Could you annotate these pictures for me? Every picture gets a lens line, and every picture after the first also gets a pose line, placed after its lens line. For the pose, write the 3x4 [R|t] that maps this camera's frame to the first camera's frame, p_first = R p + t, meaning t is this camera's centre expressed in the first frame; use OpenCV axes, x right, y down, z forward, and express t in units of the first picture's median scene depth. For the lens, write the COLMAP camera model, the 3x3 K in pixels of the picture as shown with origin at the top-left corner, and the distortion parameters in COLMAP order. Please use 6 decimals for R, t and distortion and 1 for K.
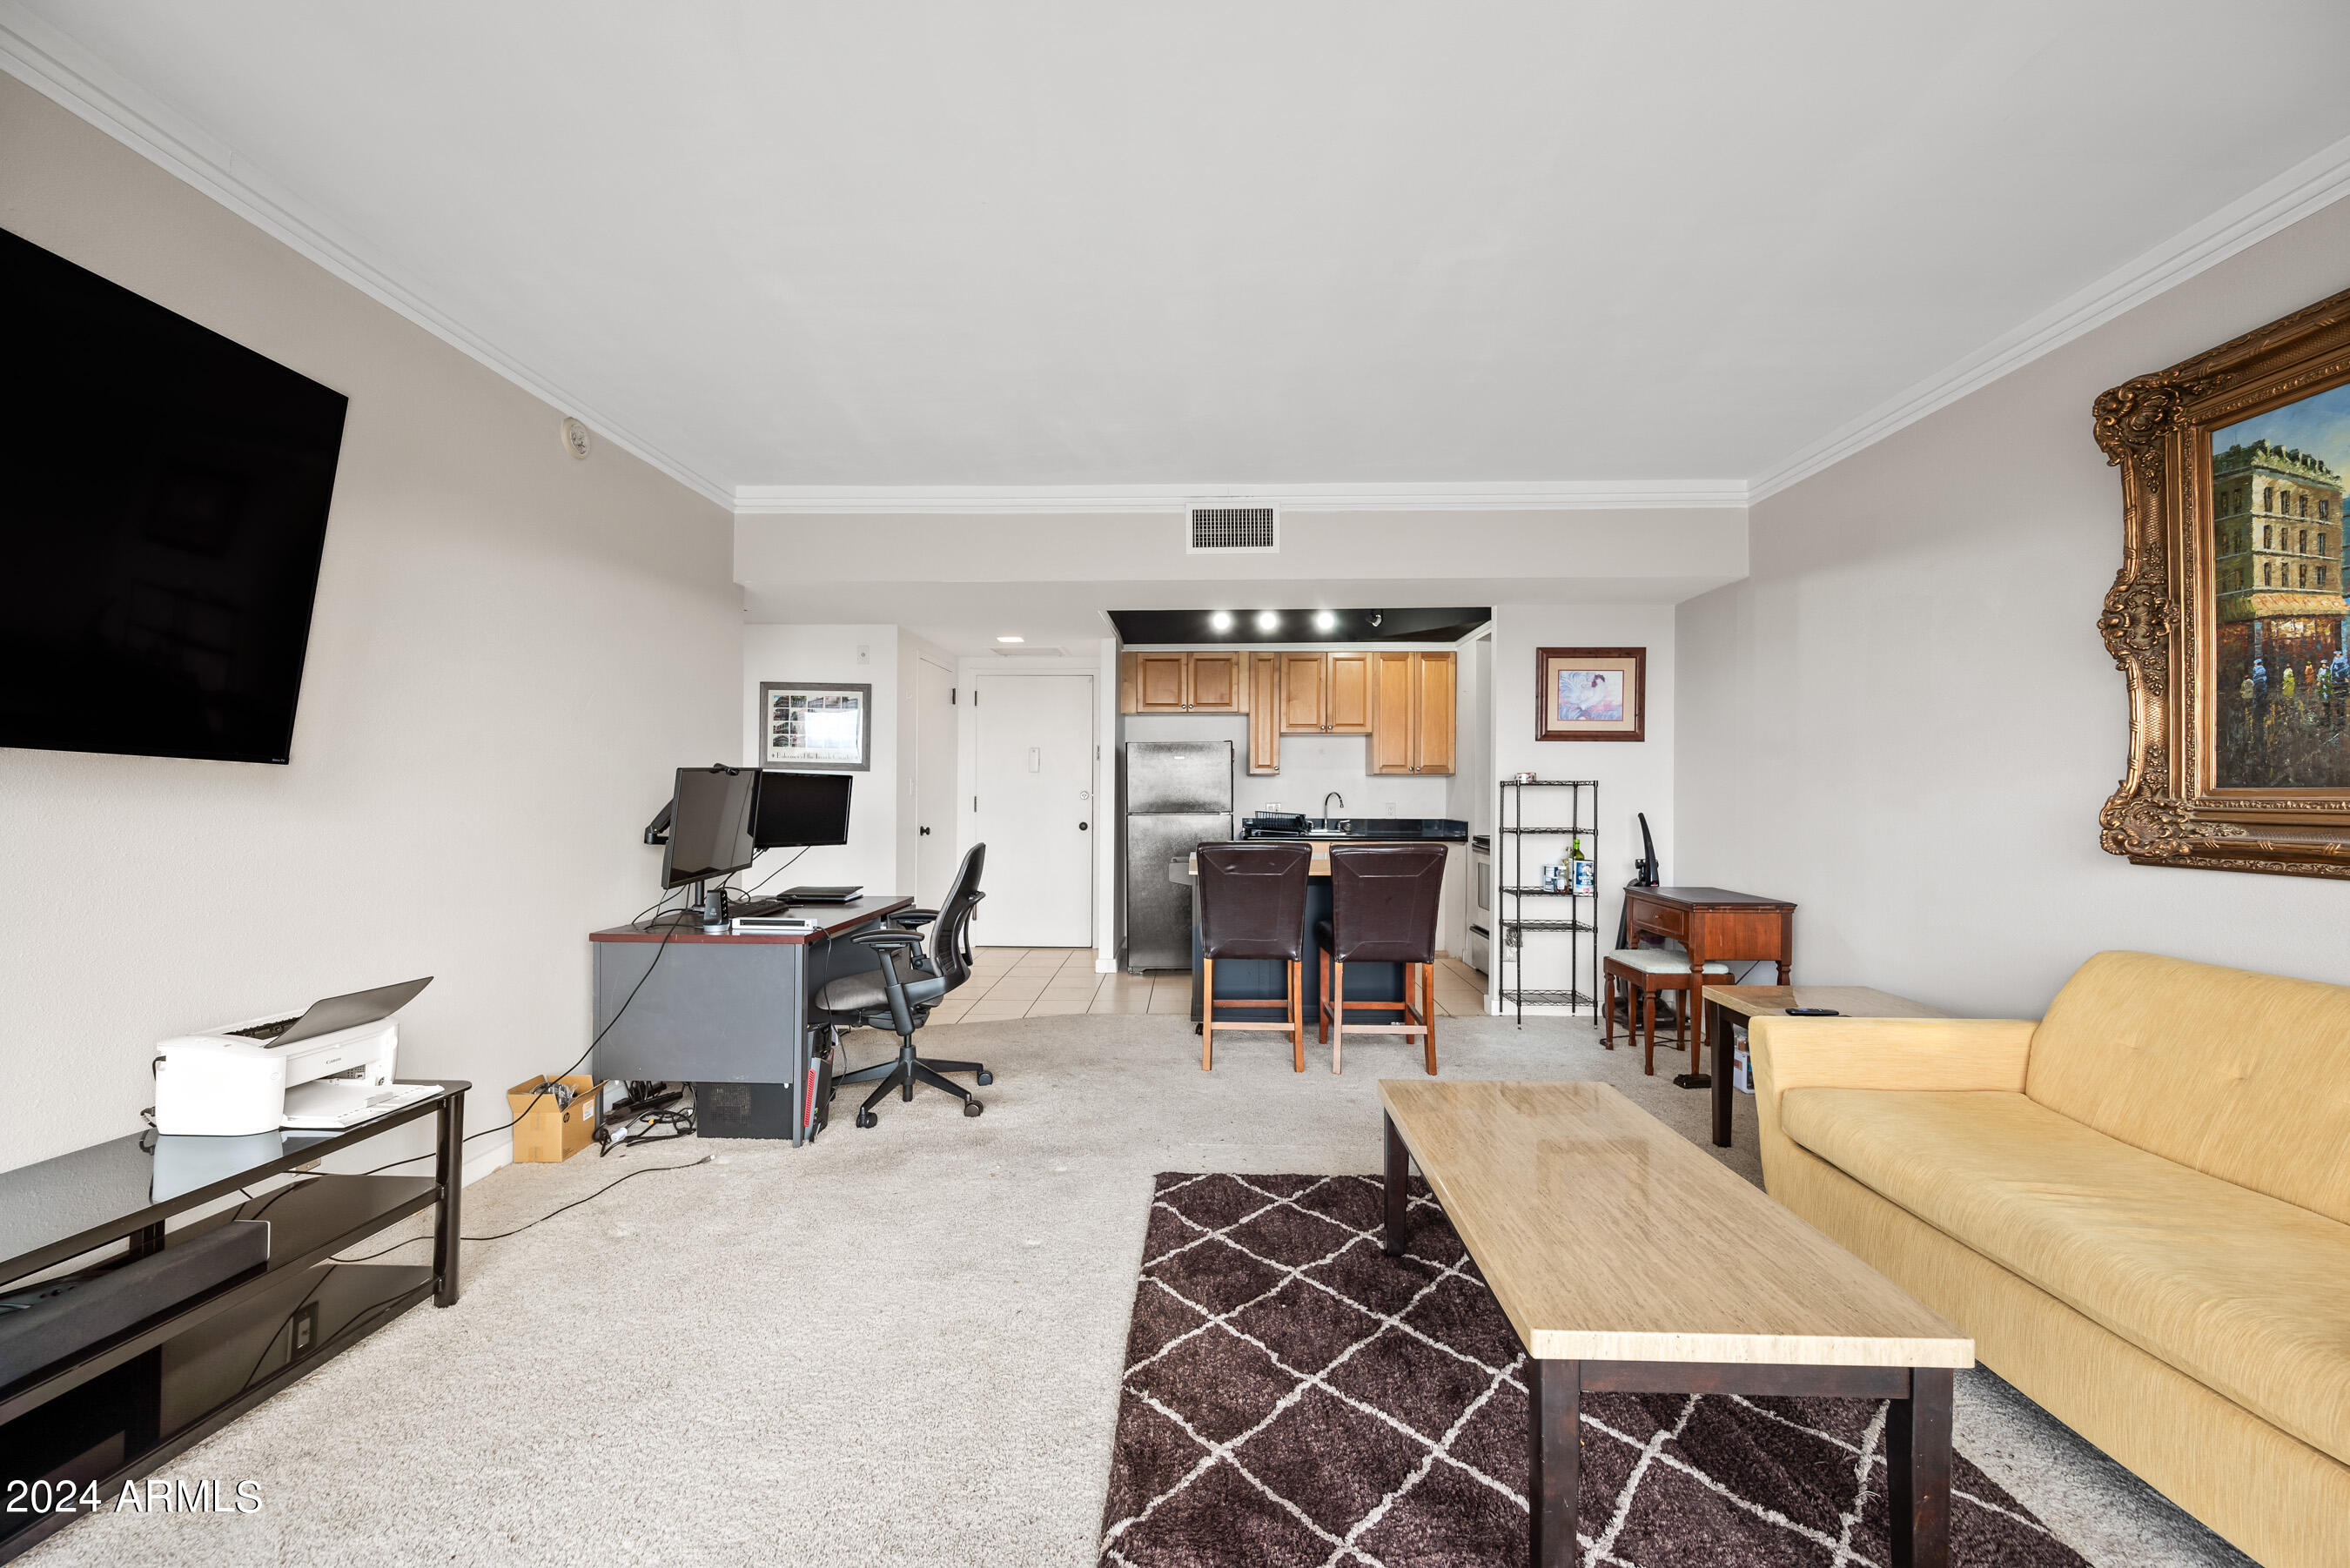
lens RADIAL K [[932.8, 0, 1167.0], [0, 932.8, 780.6], [0, 0, 1]] dist [0.000705, -0.000672]
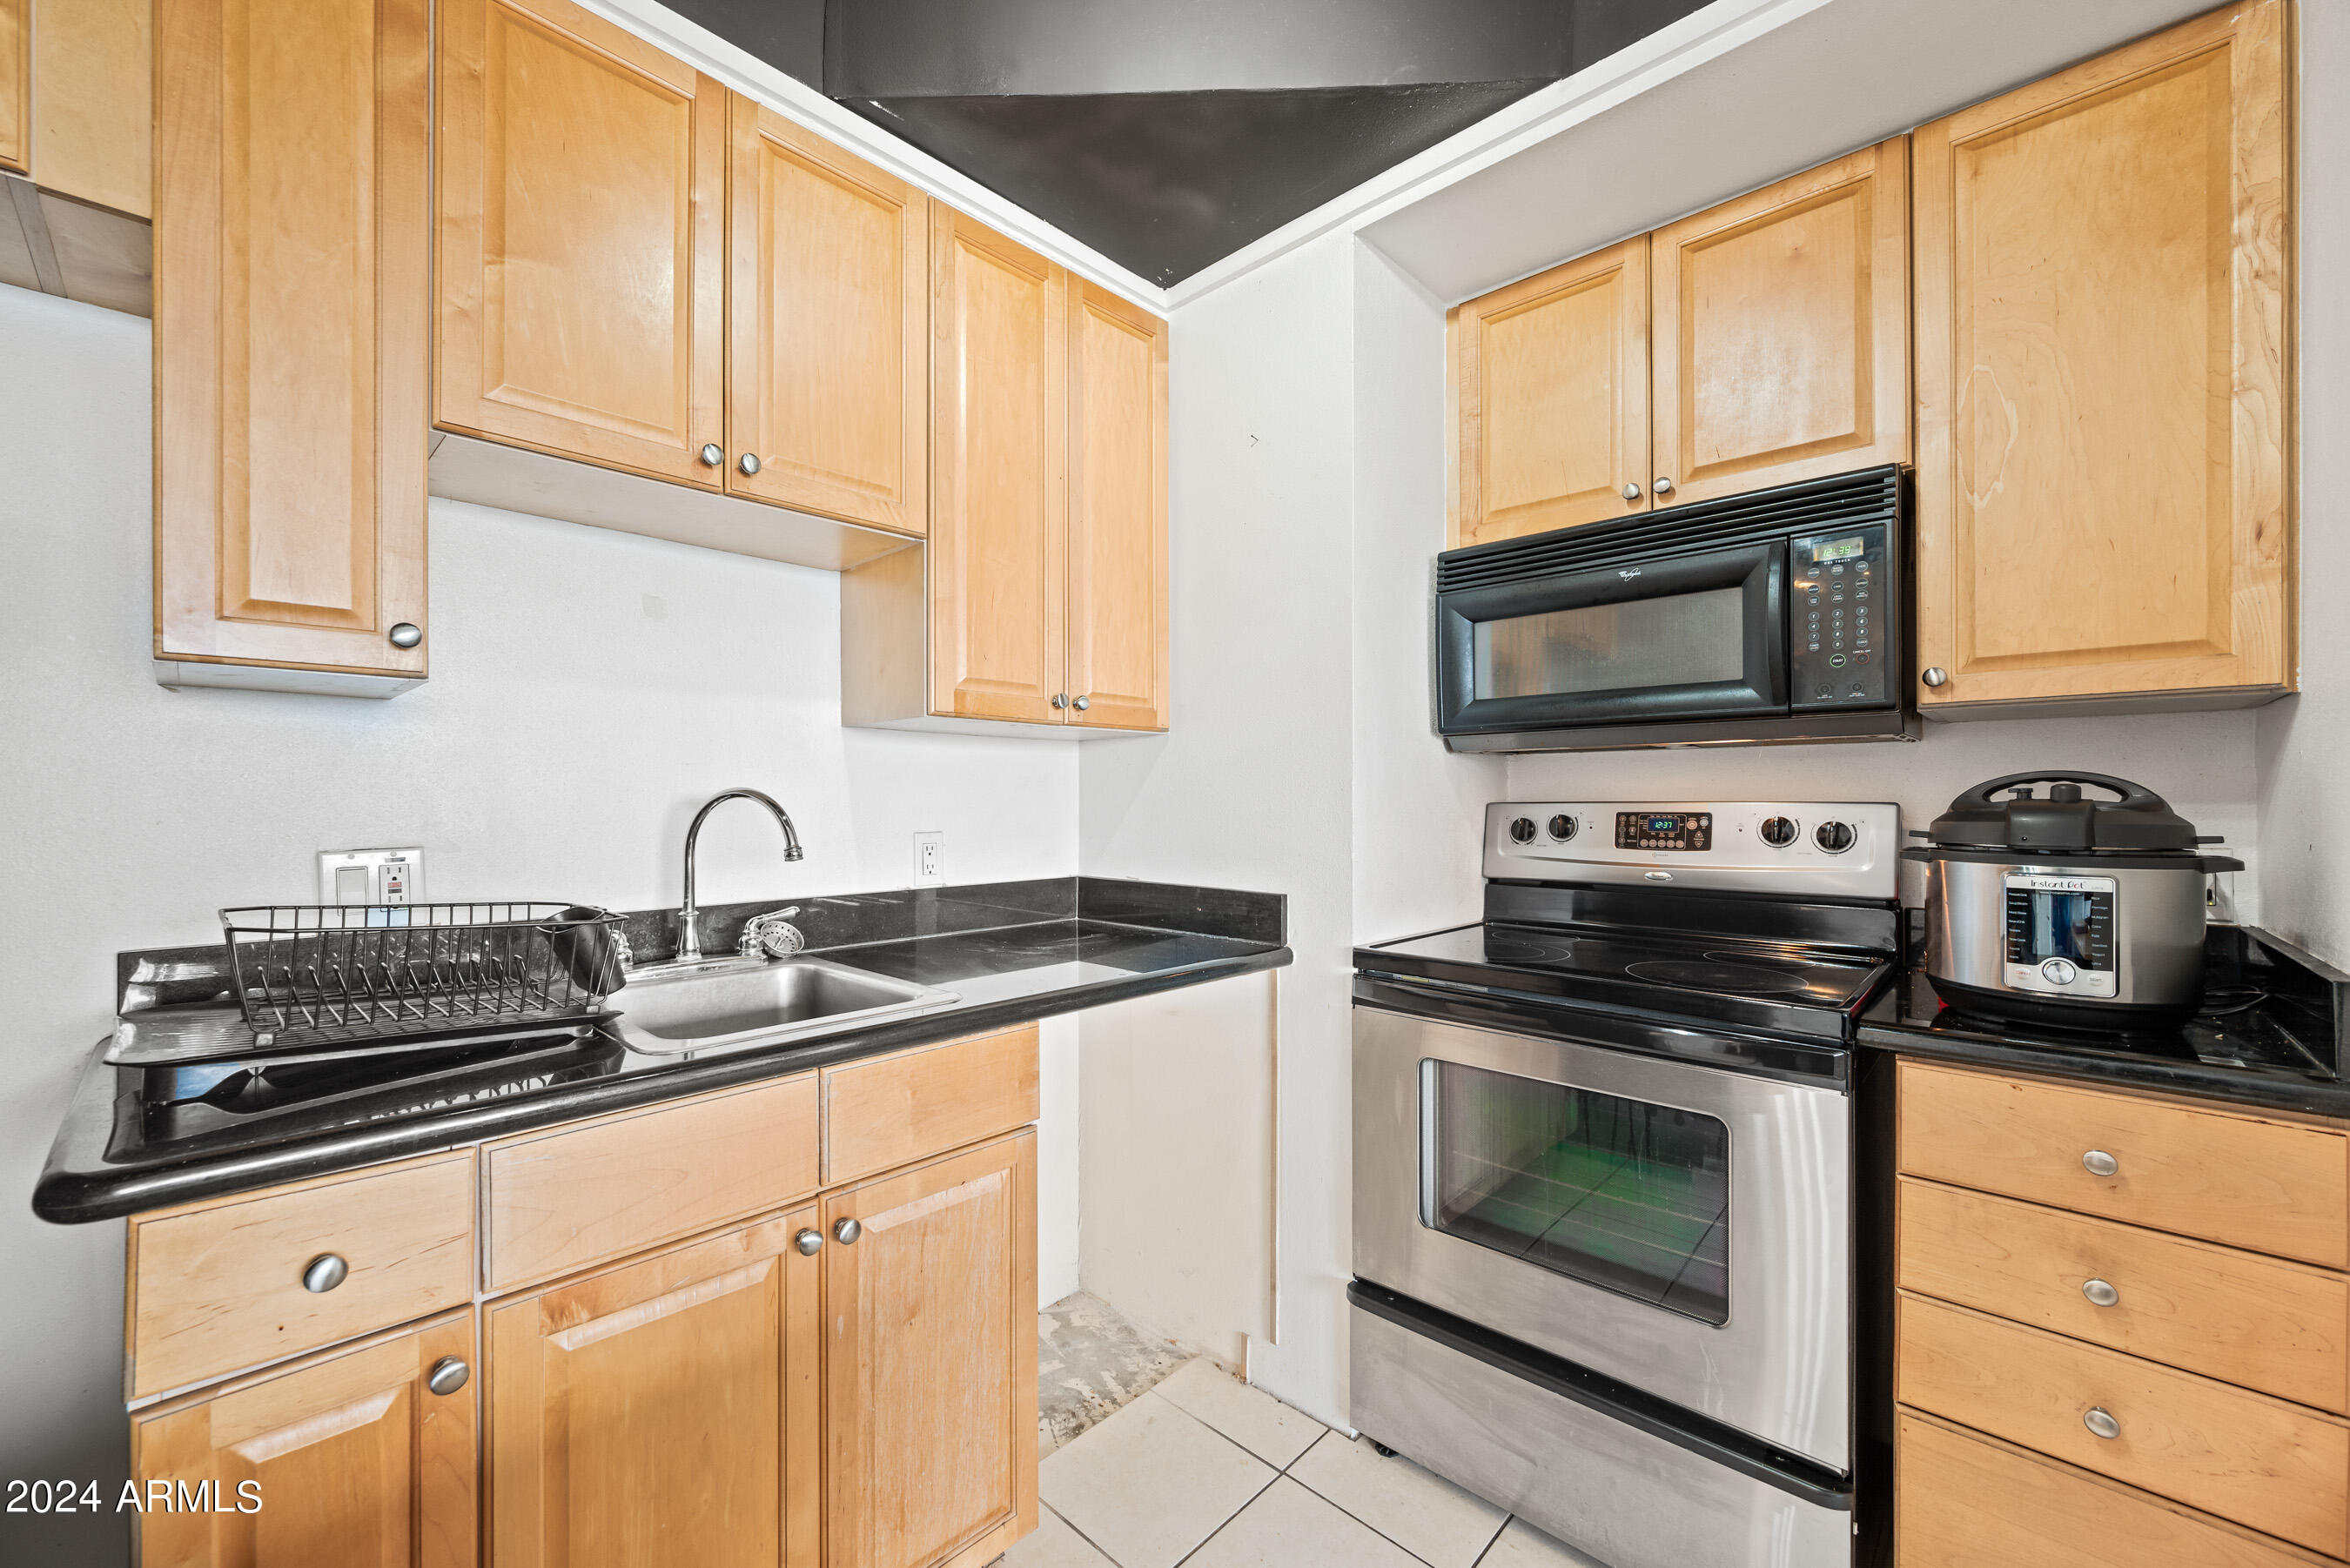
lens RADIAL K [[932.8, 0, 1176.4], [0, 932.8, 798.3], [0, 0, 1]] dist [0.000705, -0.000672]
pose [[0.667962, 0.001281, 0.744194, 0.265214], [-0.008285, 0.999949, 0.005715, 0.040034], [-0.744149, -0.009983, 0.667939, 2.407746]]
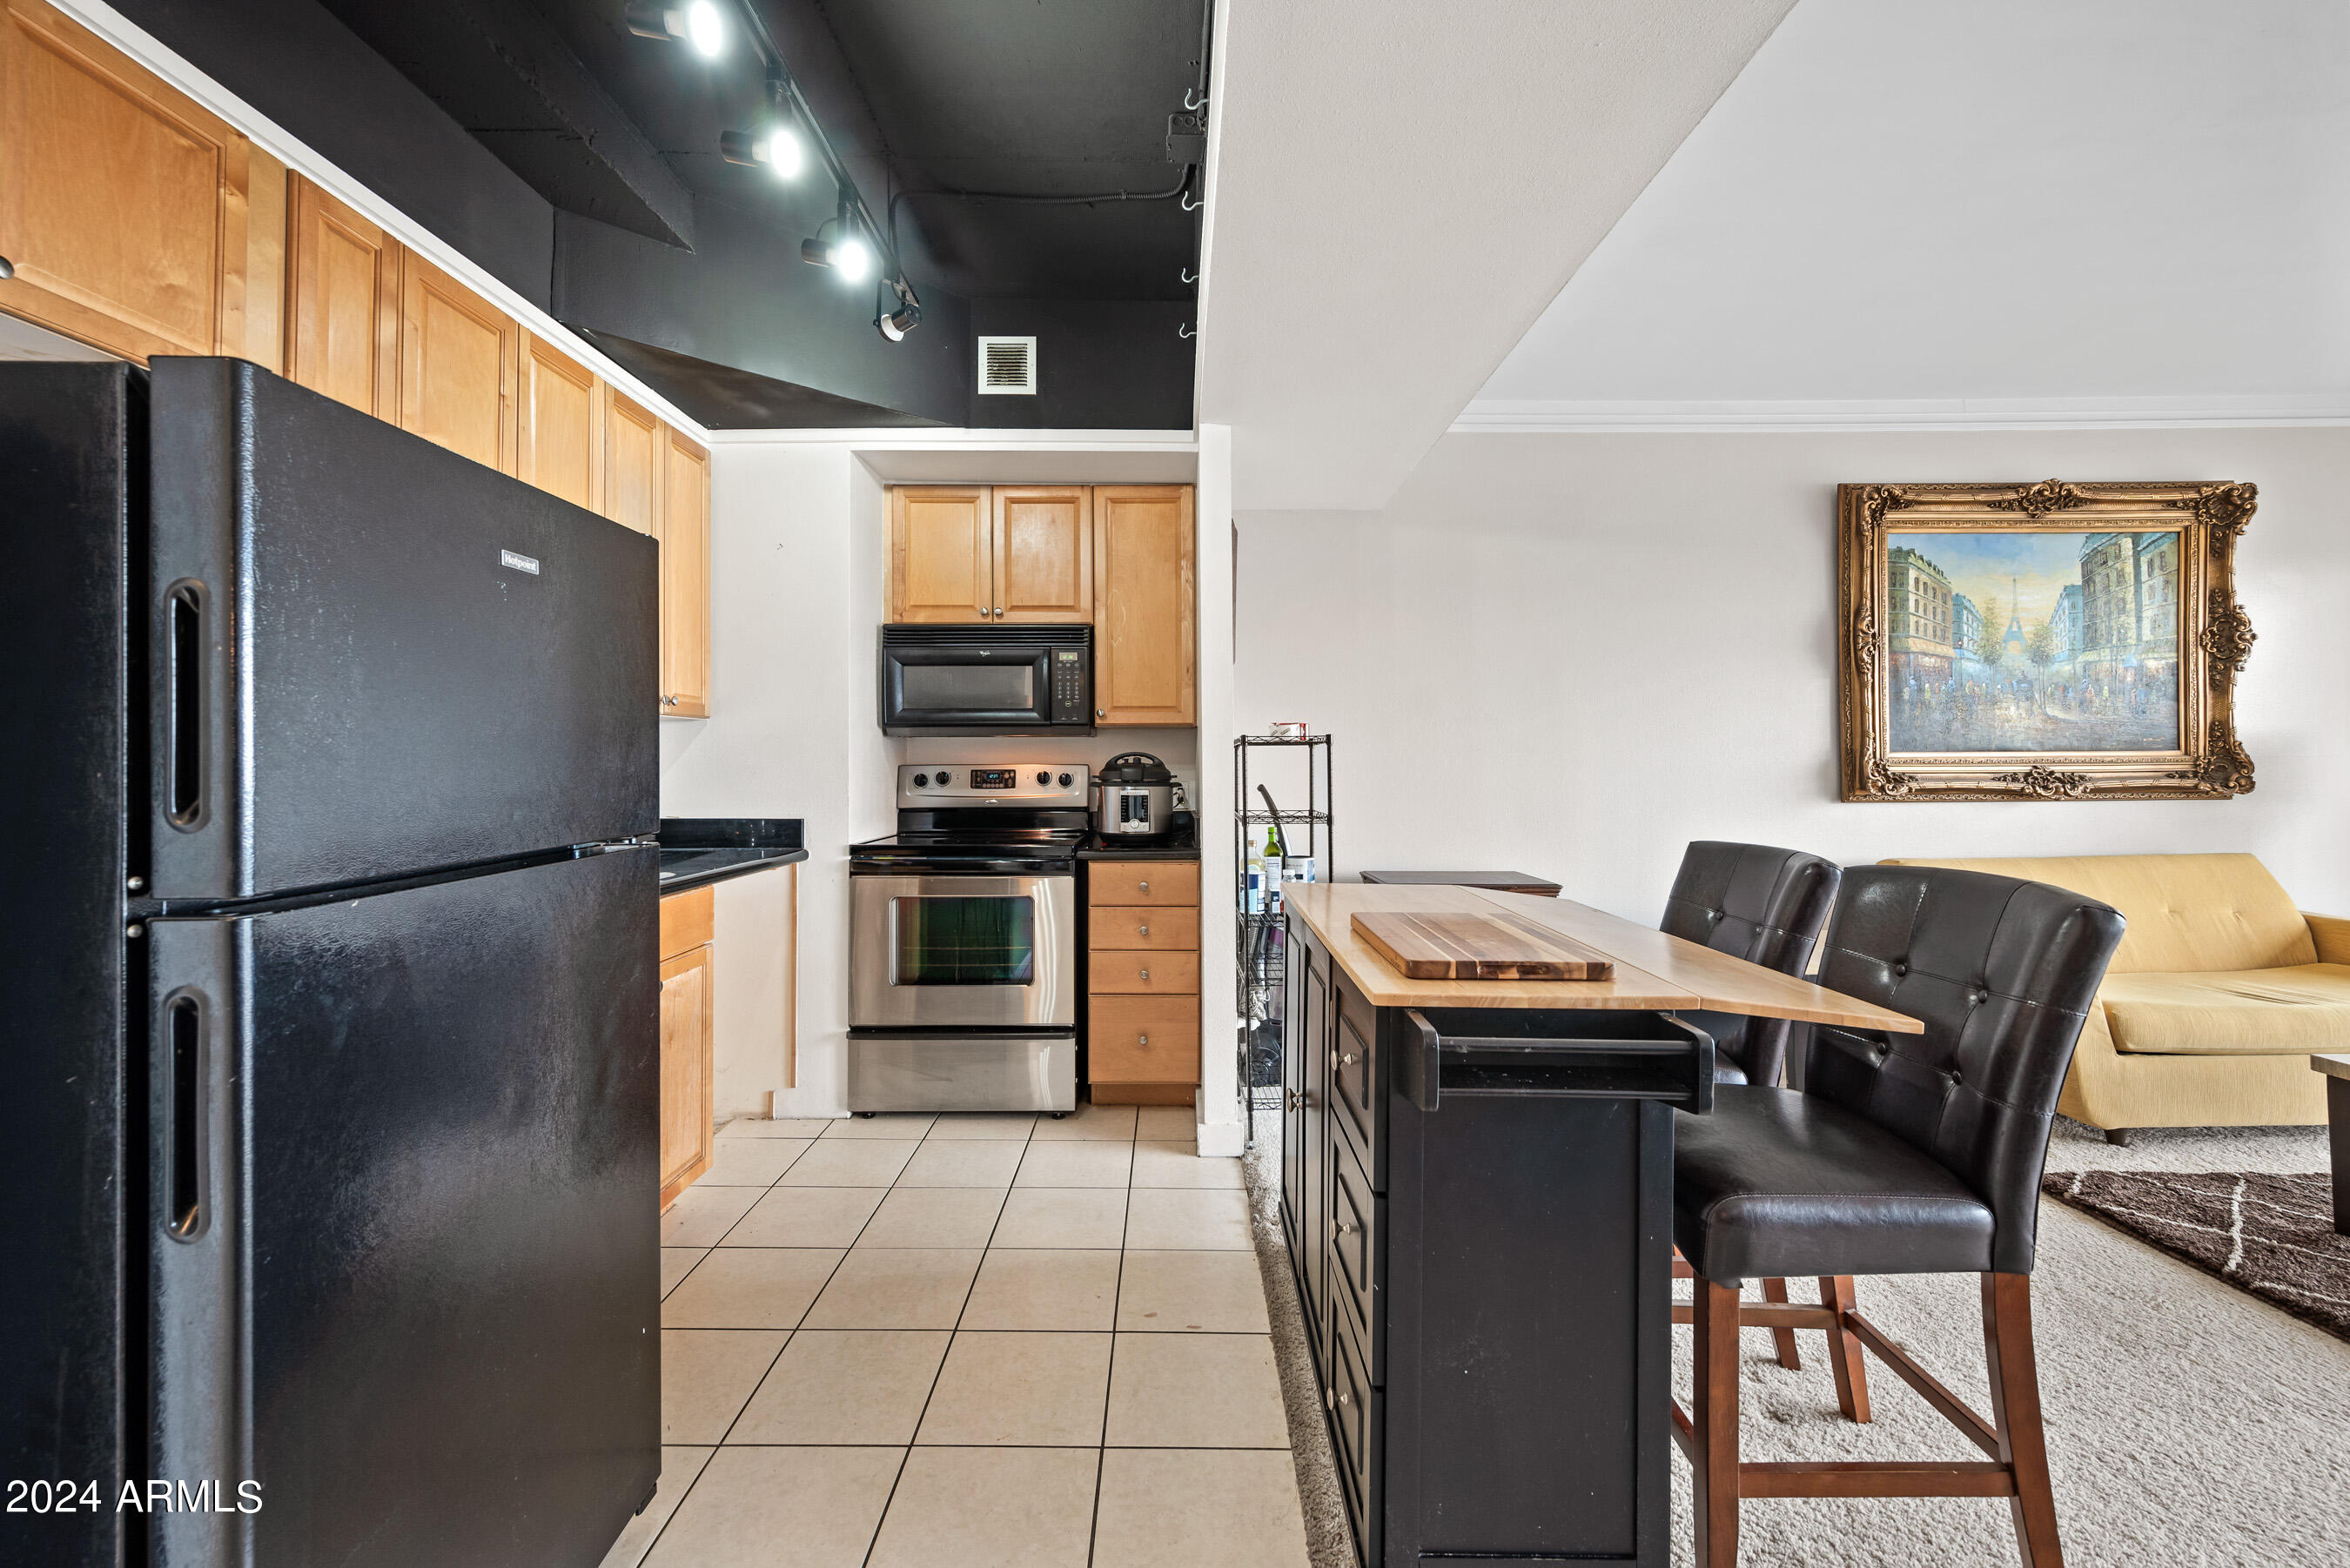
lens RADIAL K [[932.8, 0, 1180.9], [0, 932.8, 748.4], [0, 0, 1]] dist [0.000705, -0.000672]
pose [[-0.030977, 0.018571, 0.999348, -0.482512], [-0.008638, 0.999785, -0.018847, 0.044563], [-0.999483, -0.009217, -0.030810, 2.361810]]
